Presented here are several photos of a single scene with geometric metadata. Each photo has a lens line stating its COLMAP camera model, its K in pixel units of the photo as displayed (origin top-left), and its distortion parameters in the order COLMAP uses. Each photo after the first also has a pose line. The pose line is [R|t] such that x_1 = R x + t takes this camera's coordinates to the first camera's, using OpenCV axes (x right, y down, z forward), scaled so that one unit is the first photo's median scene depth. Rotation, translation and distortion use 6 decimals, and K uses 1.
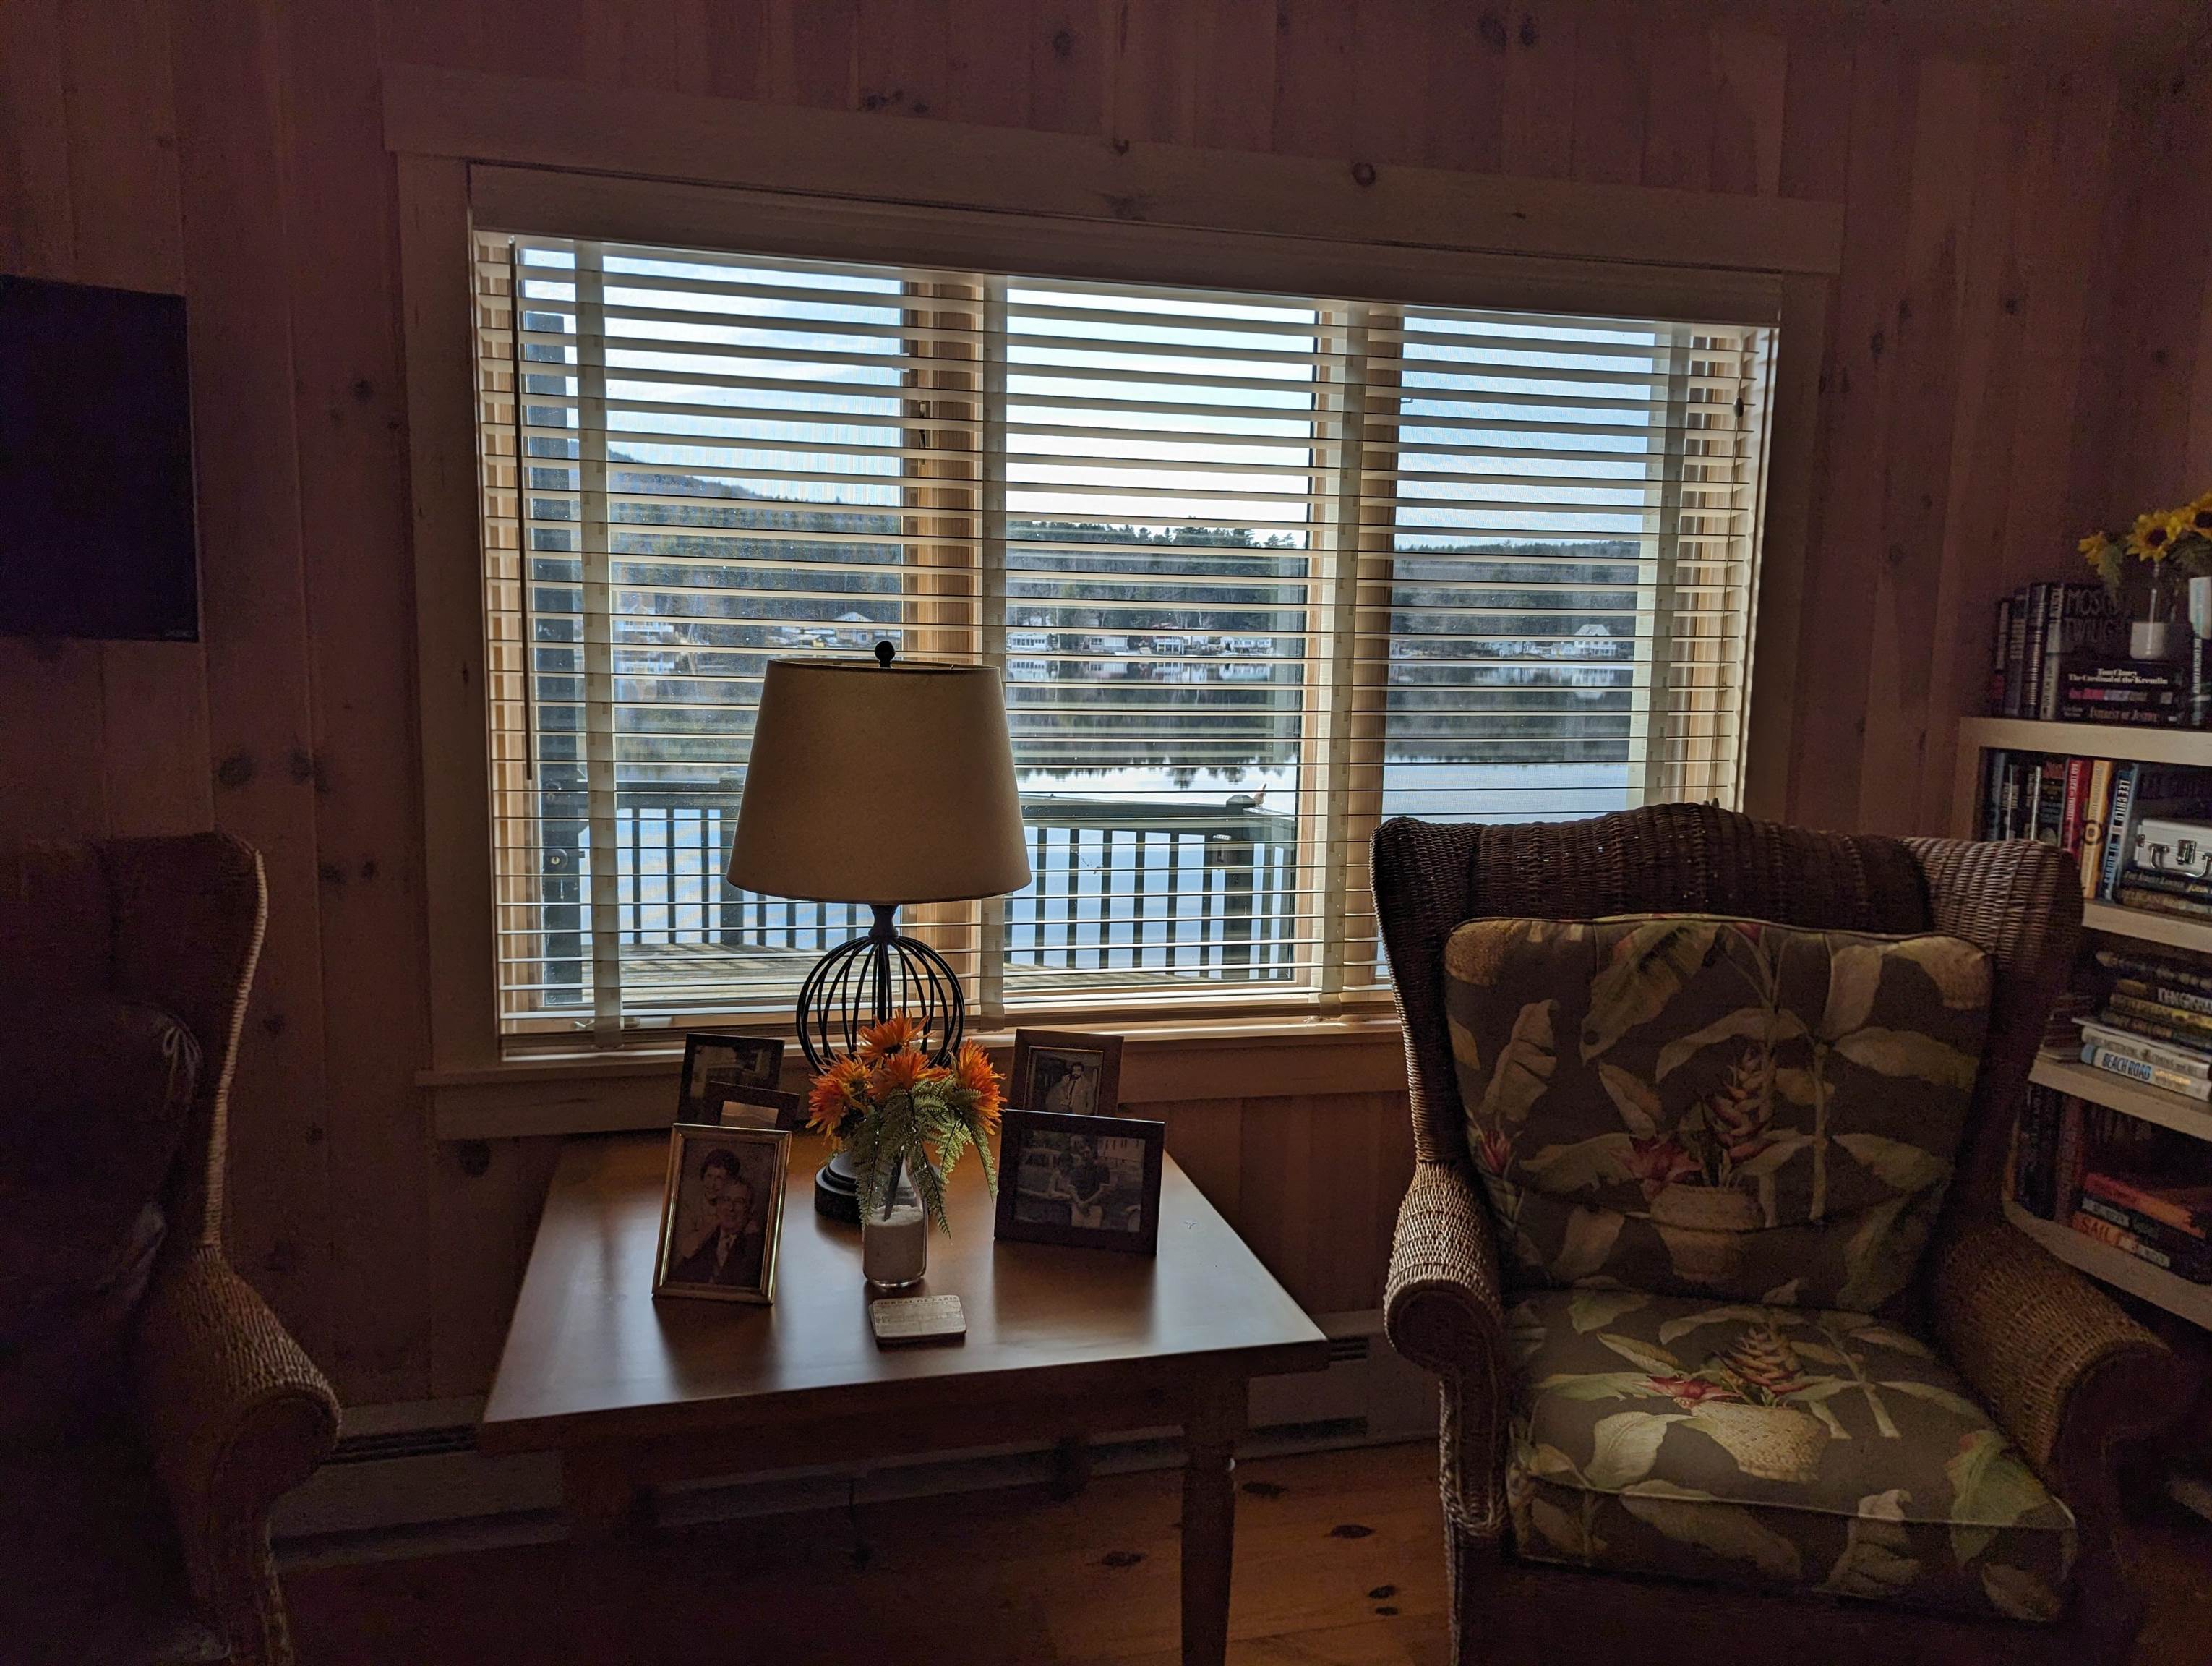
lens RADIAL K [[1551.1, 0, 1106.0], [0, 1551.1, 833.0], [0, 0, 1]] dist [0.130605, -0.212680]
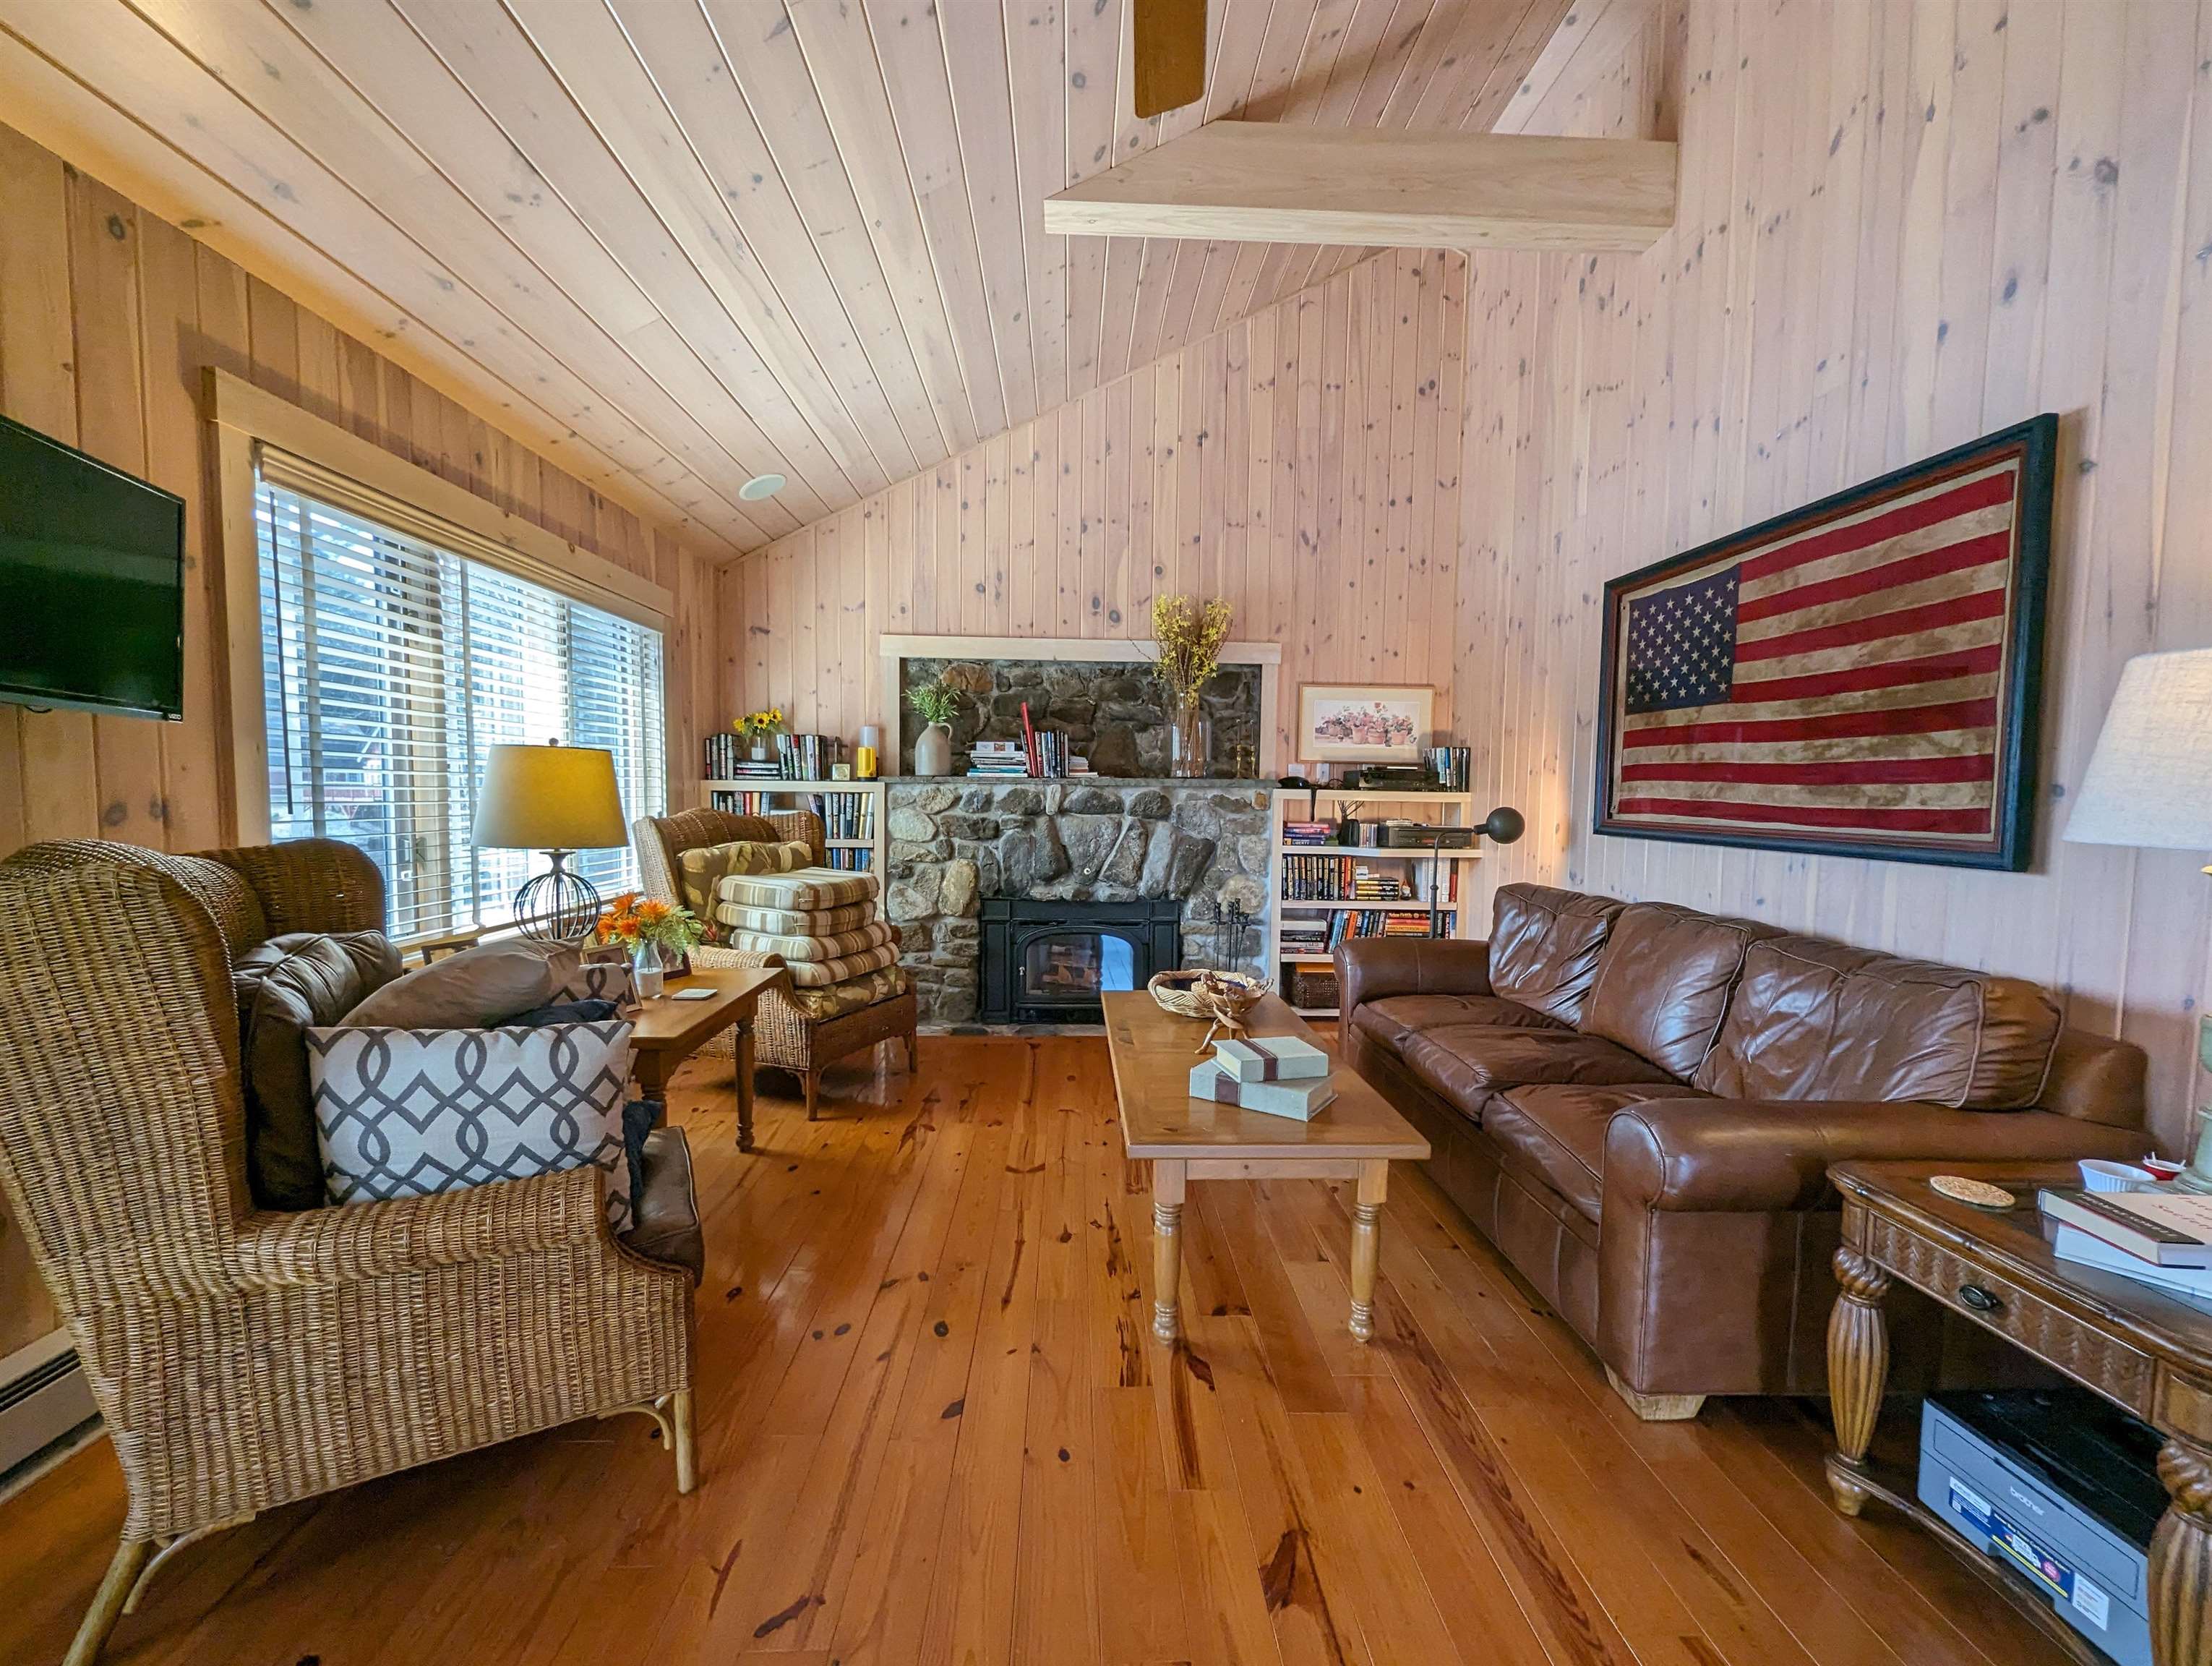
lens RADIAL K [[921.6, 0, 1107.3], [0, 921.6, 849.2], [0, 0, 1]] dist [0.000089, 0.000200]
pose [[0.196205, -0.078532, 0.977413, -0.980028], [0.112365, 0.992022, 0.057150, 0.037632], [-0.974103, 0.098614, 0.203464, -0.015793]]
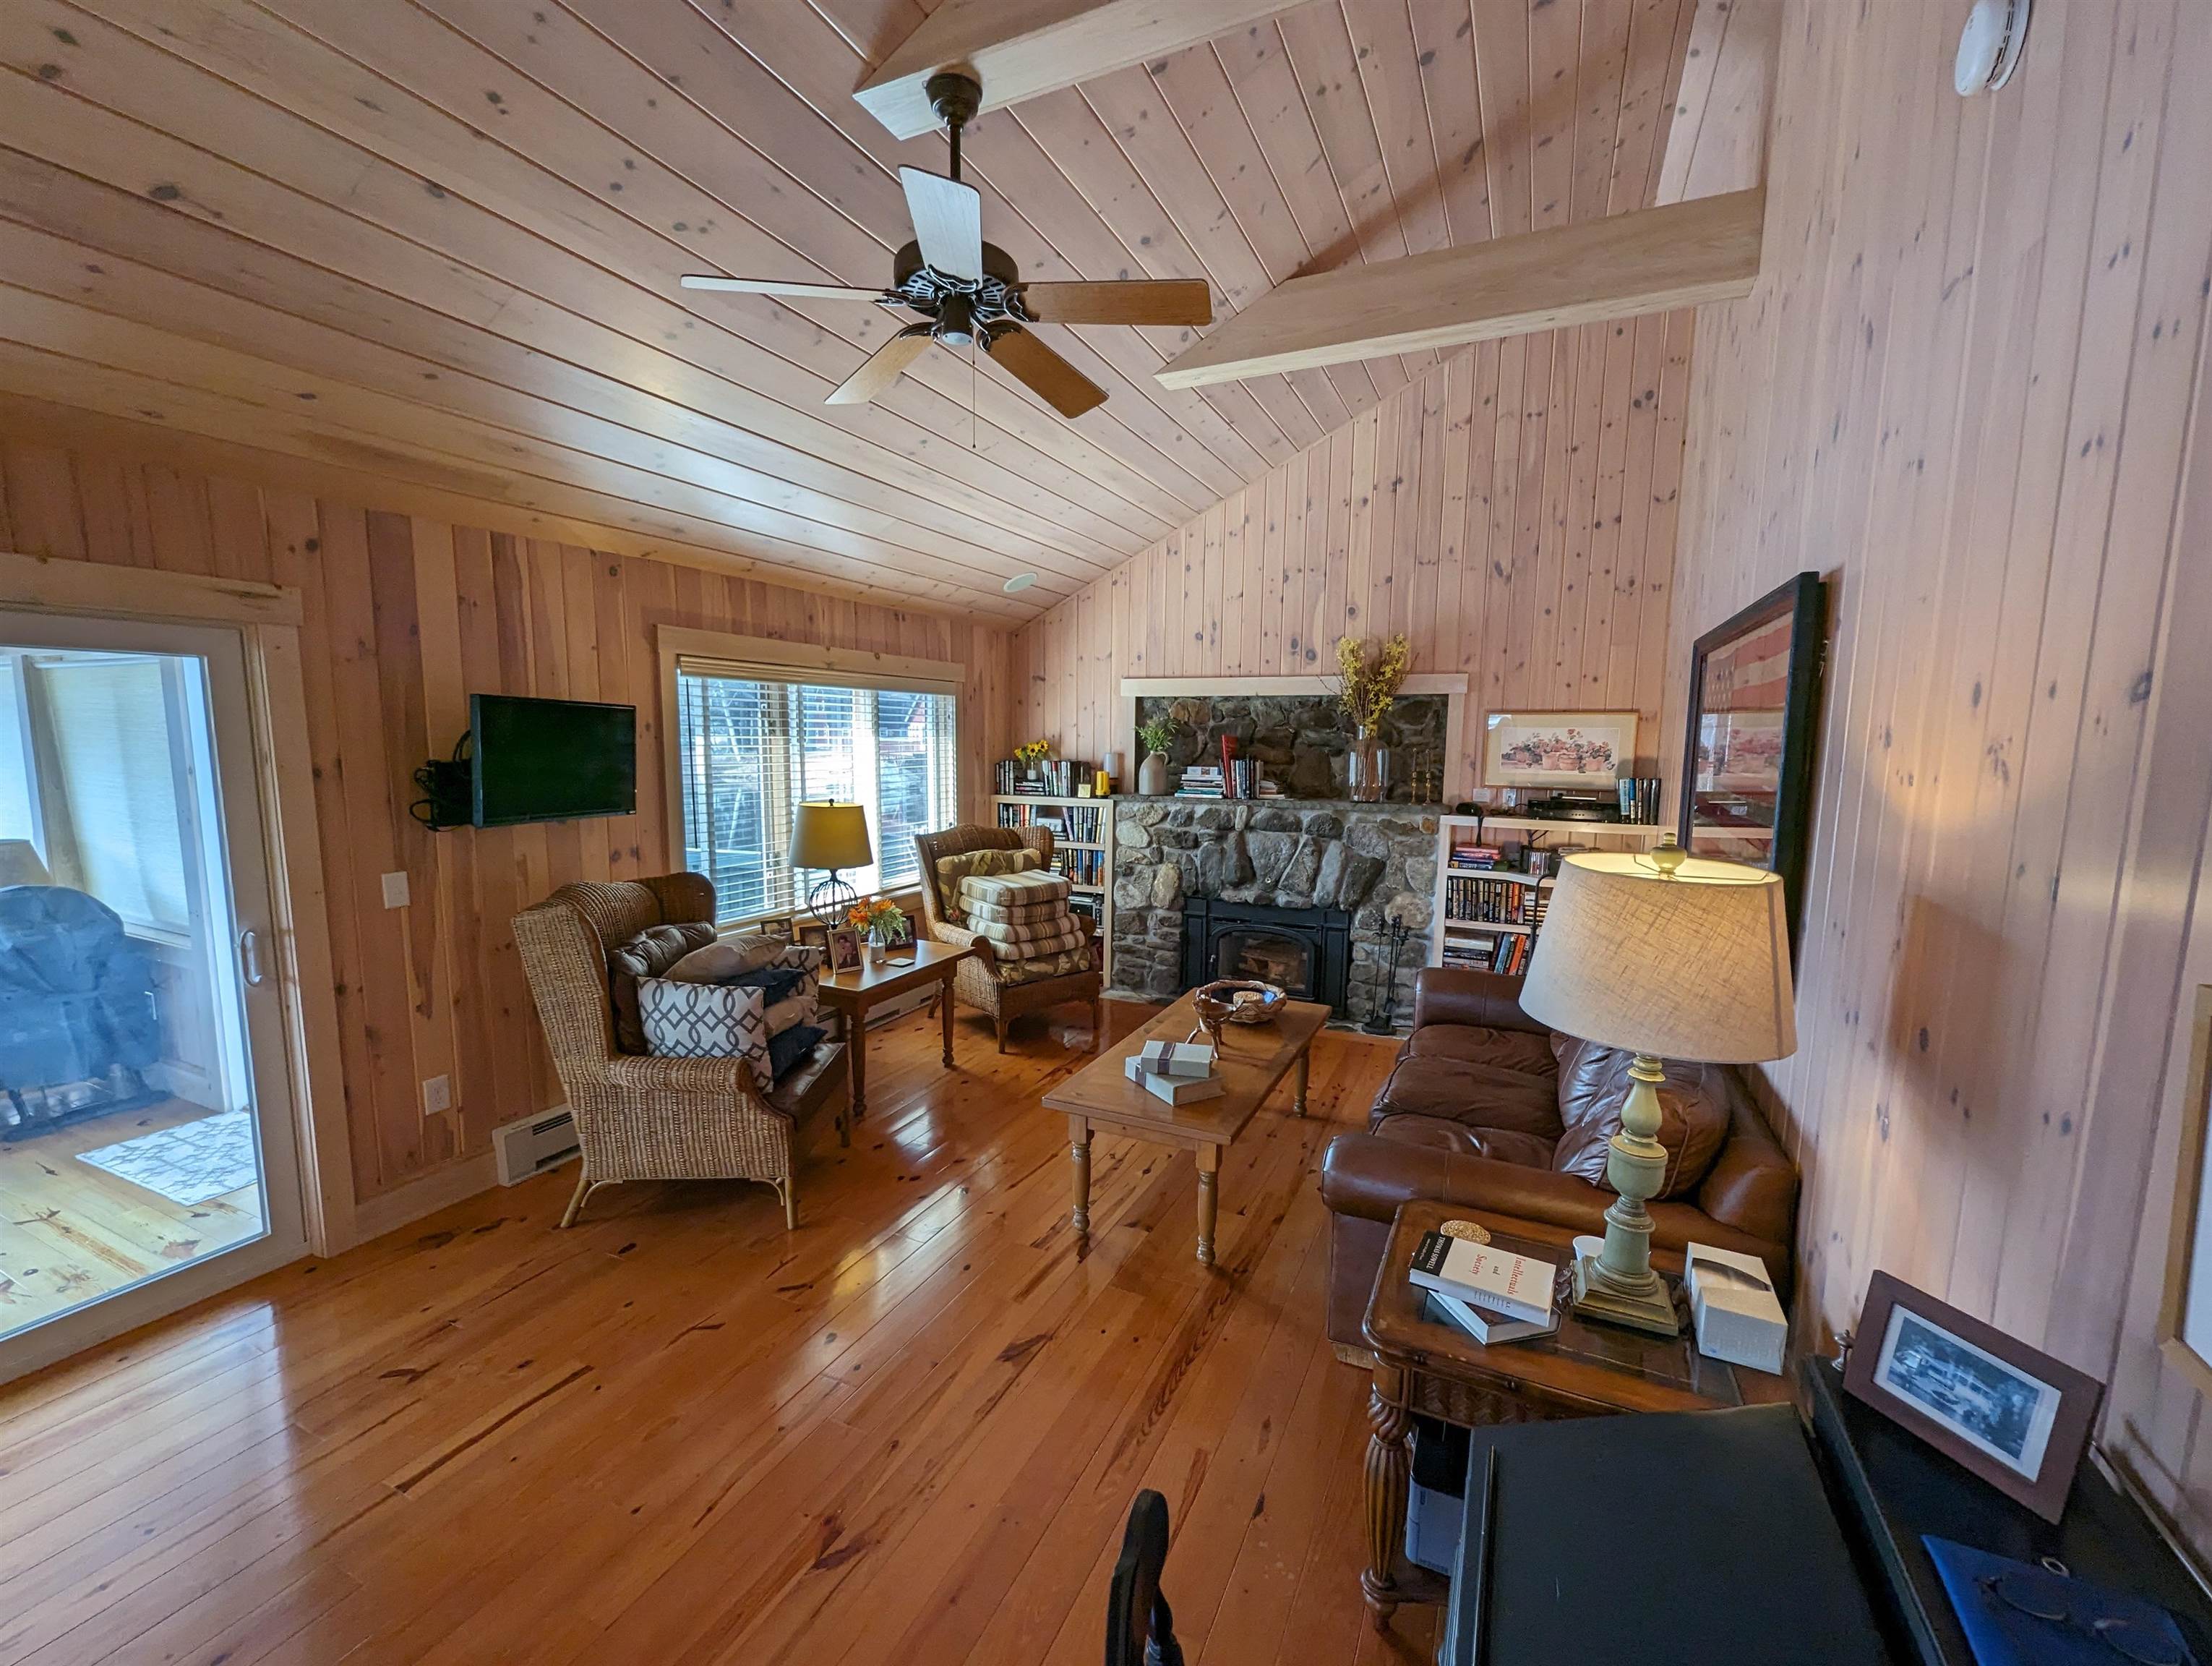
lens RADIAL K [[921.6, 0, 1107.3], [0, 921.6, 849.2], [0, 0, 1]] dist [0.000089, 0.000200]
pose [[0.625077, -0.108832, 0.772939, -1.080889], [0.098433, 0.993318, 0.060258, -0.053609], [-0.774331, 0.038417, 0.631613, -0.650543]]
